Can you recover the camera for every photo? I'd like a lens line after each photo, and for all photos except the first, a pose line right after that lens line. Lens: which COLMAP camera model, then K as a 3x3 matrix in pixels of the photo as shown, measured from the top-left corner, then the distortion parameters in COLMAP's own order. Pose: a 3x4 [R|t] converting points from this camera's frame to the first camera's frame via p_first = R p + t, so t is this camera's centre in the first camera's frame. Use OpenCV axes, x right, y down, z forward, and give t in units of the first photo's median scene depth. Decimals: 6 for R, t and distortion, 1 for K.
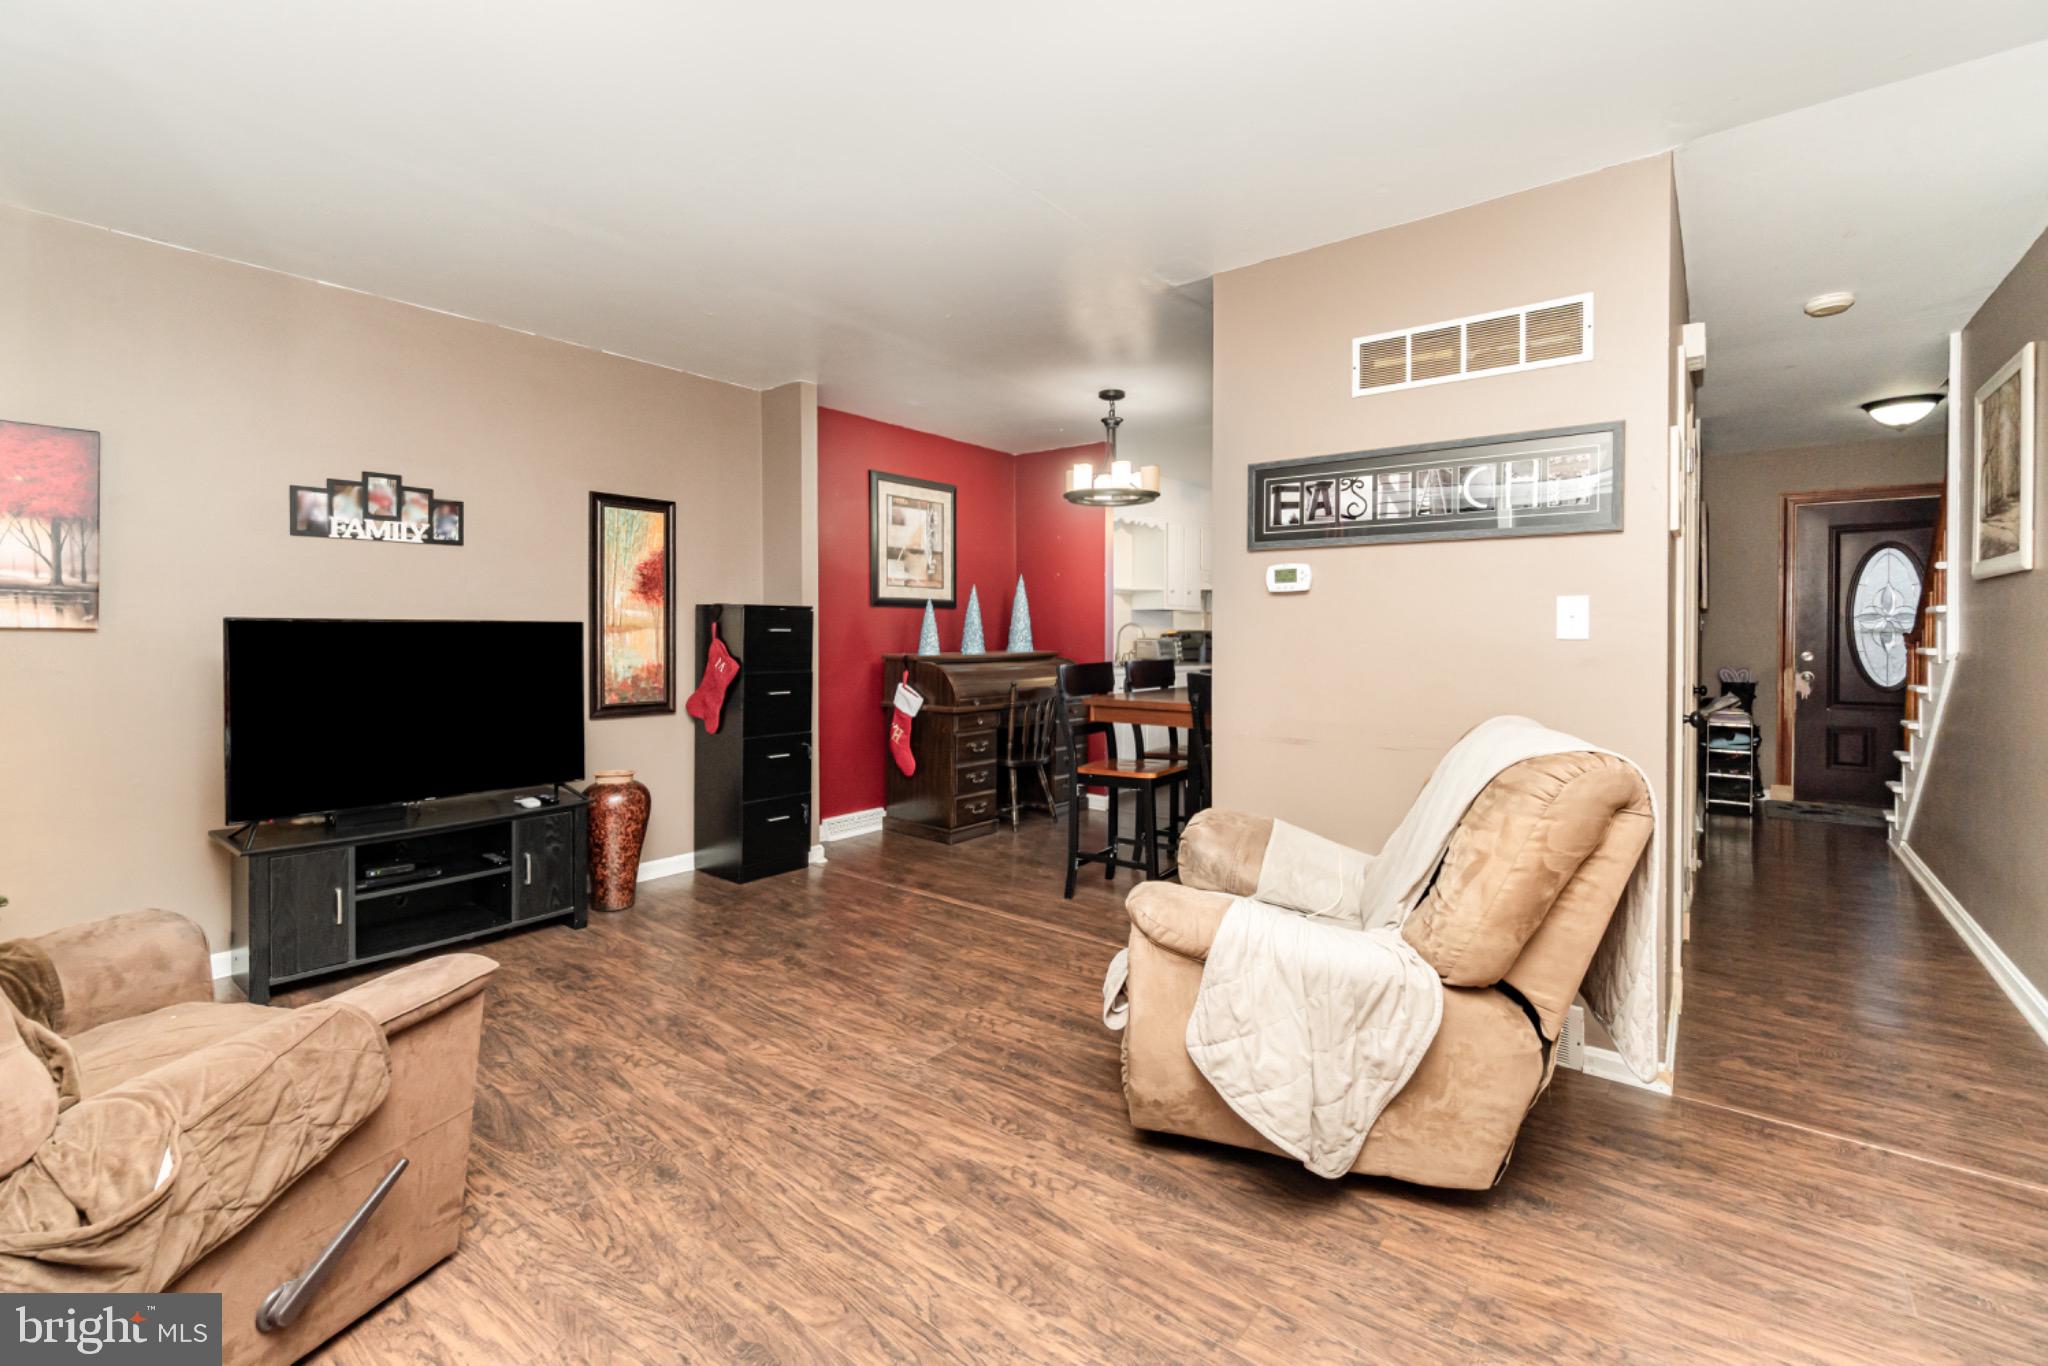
lens RADIAL K [[886.6, 0, 1012.9], [0, 886.6, 628.6], [0, 0, 1]] dist [-0.005916, 0.002060]
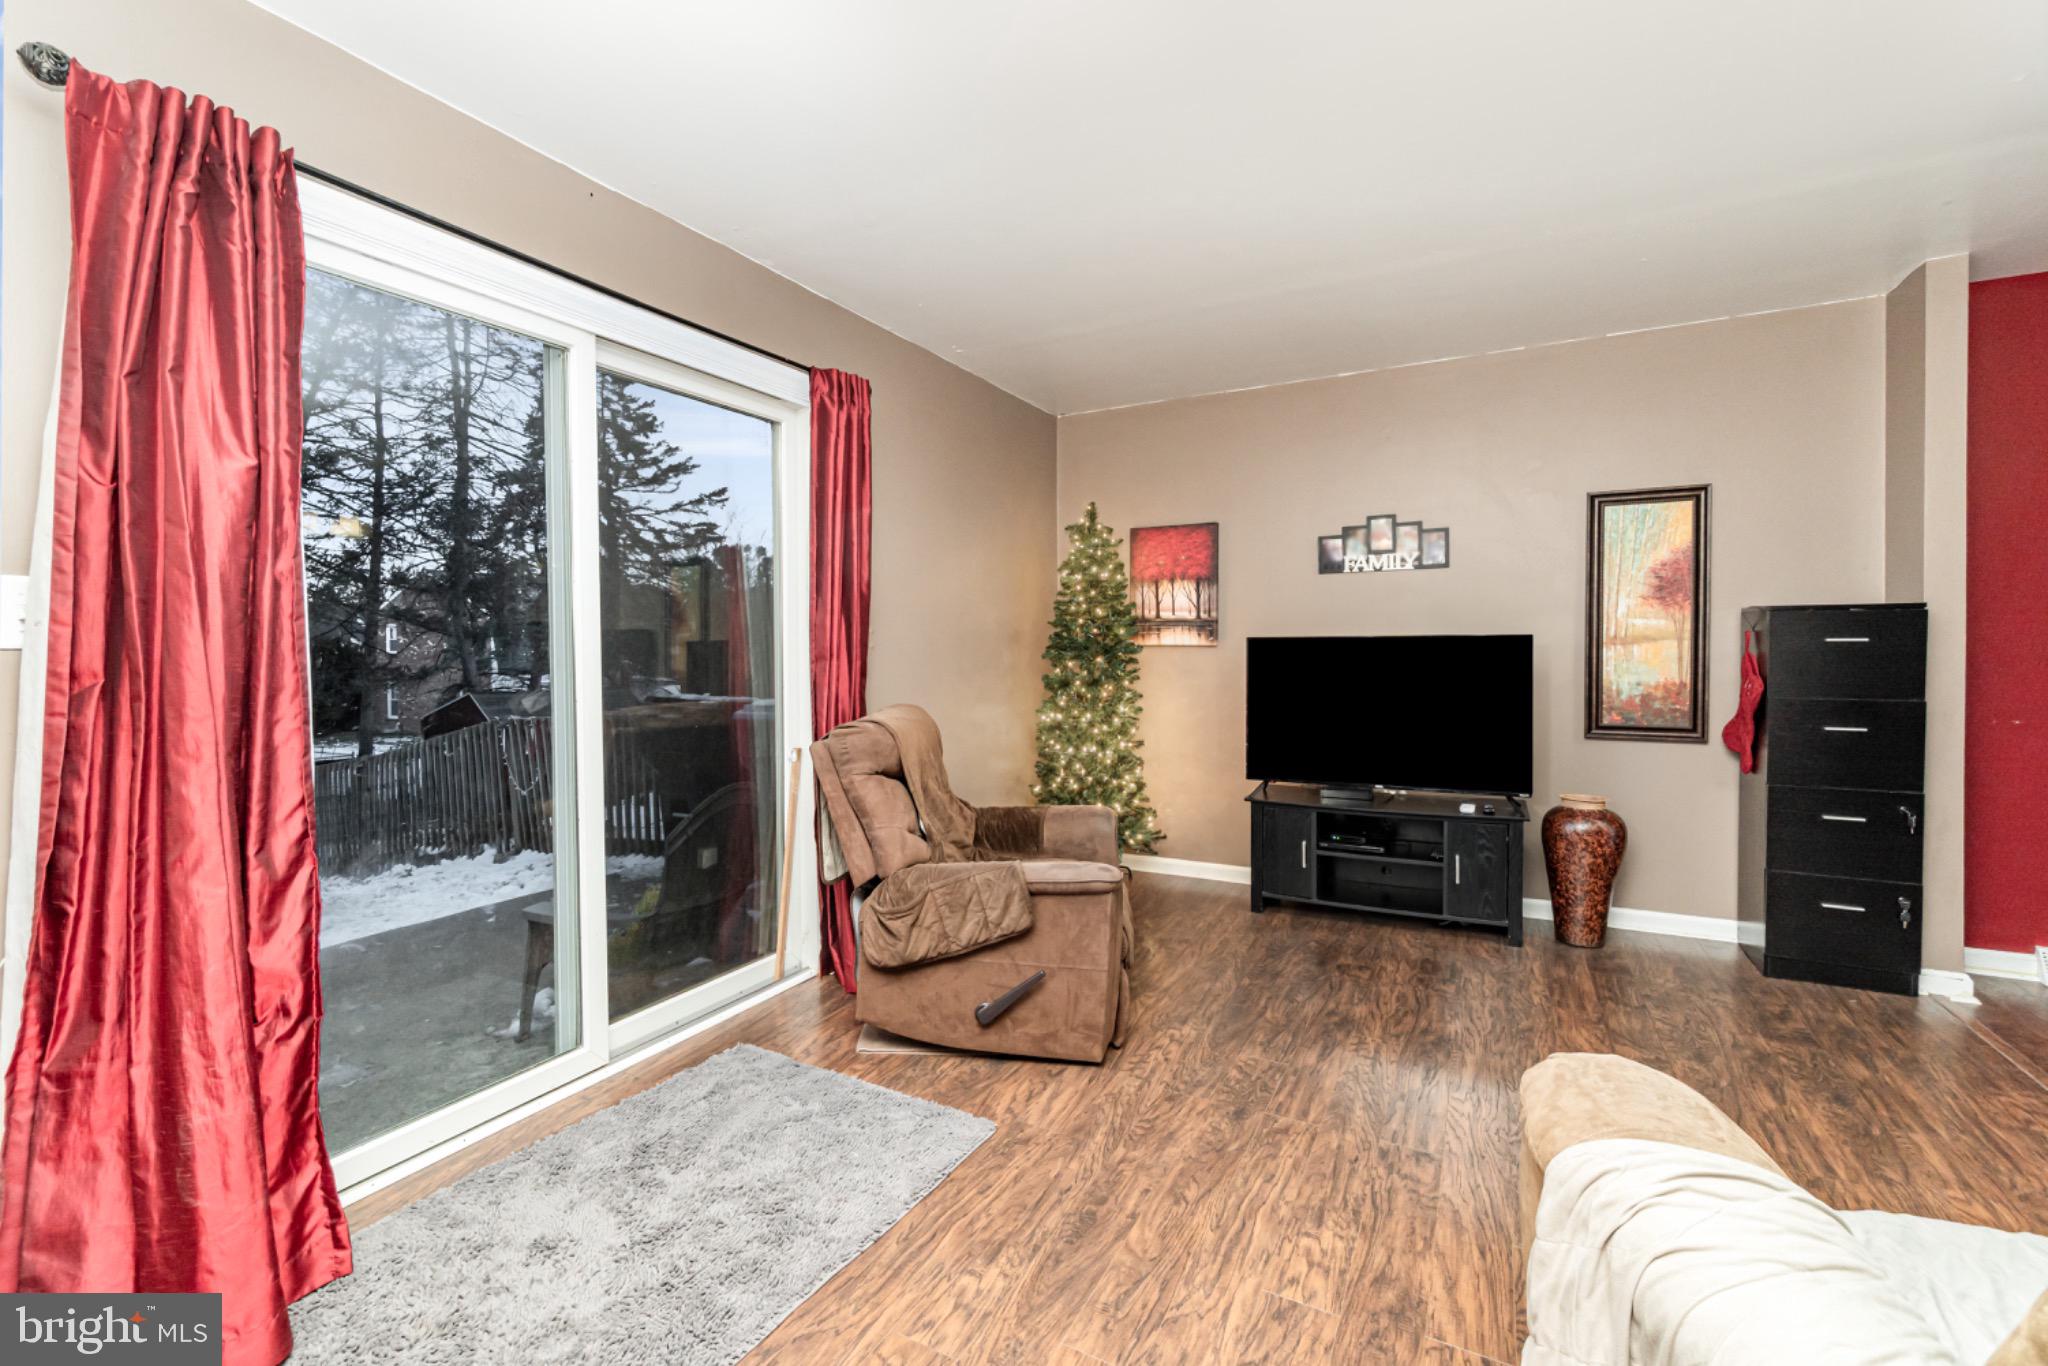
lens RADIAL K [[886.6, 0, 1012.3], [0, 886.6, 642.7], [0, 0, 1]] dist [-0.005916, 0.002060]
pose [[0.173134, -0.010579, -0.984841, 0.458424], [0.009819, 0.999911, -0.009014, 0.006103], [0.984849, -0.008110, 0.173223, 0.337740]]
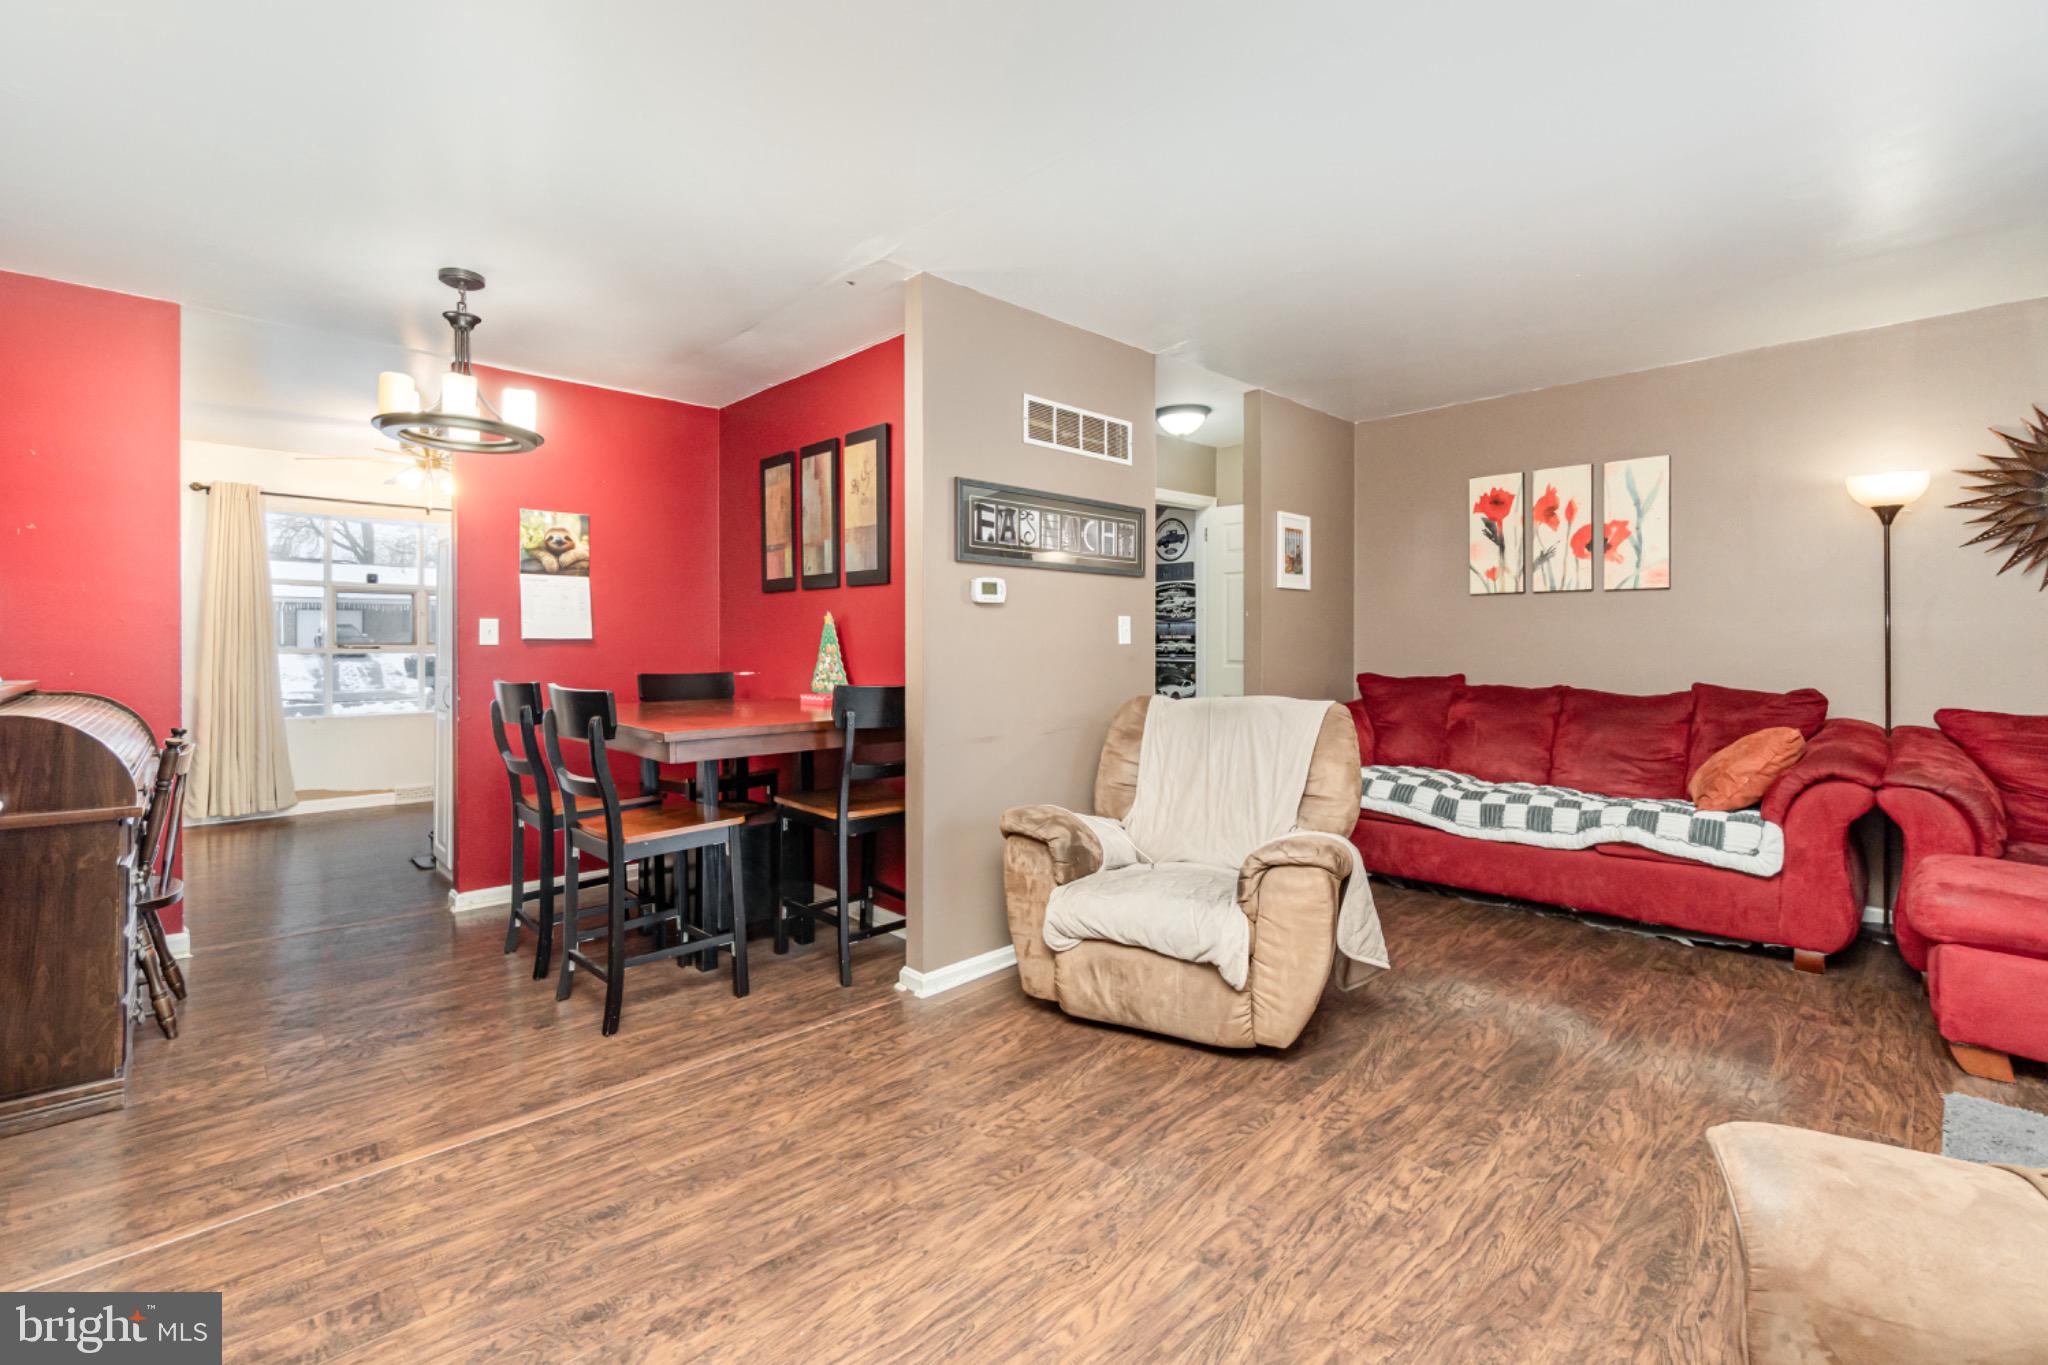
lens RADIAL K [[886.6, 0, 997.8], [0, 886.6, 630.0], [0, 0, 1]] dist [-0.005916, 0.002060]
pose [[0.148276, 0.011664, 0.988877, -0.765619], [-0.002163, 0.999932, -0.011470, 0.004290], [-0.988944, -0.000439, 0.148291, 0.823896]]
